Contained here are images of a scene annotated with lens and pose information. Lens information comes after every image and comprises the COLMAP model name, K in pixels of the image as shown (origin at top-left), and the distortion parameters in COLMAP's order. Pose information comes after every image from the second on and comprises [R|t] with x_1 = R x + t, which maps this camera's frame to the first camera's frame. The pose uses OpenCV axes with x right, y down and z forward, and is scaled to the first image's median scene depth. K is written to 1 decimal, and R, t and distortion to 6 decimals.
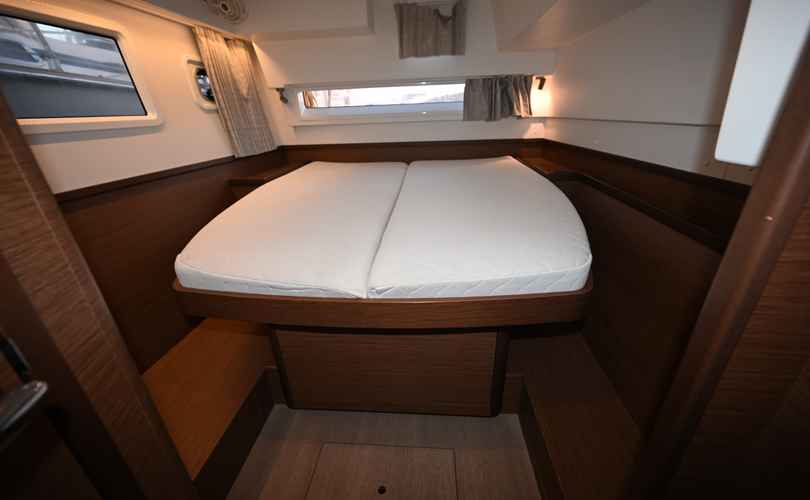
lens RADIAL K [[321.6, 0, 406.2], [0, 321.6, 249.0], [0, 0, 1]] dist [-0.000196, -0.000184]
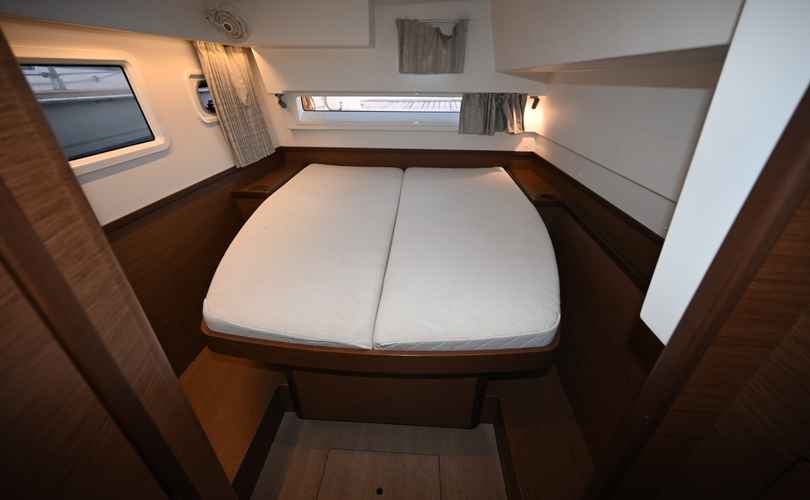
lens RADIAL K [[321.6, 0, 407.0], [0, 321.6, 248.0], [0, 0, 1]] dist [-0.000196, -0.000184]
pose [[0.998860, 0.027153, 0.039265, -0.023025], [-0.030743, 0.995105, 0.093916, -0.151508], [-0.036523, -0.095016, 0.994806, -0.069986]]
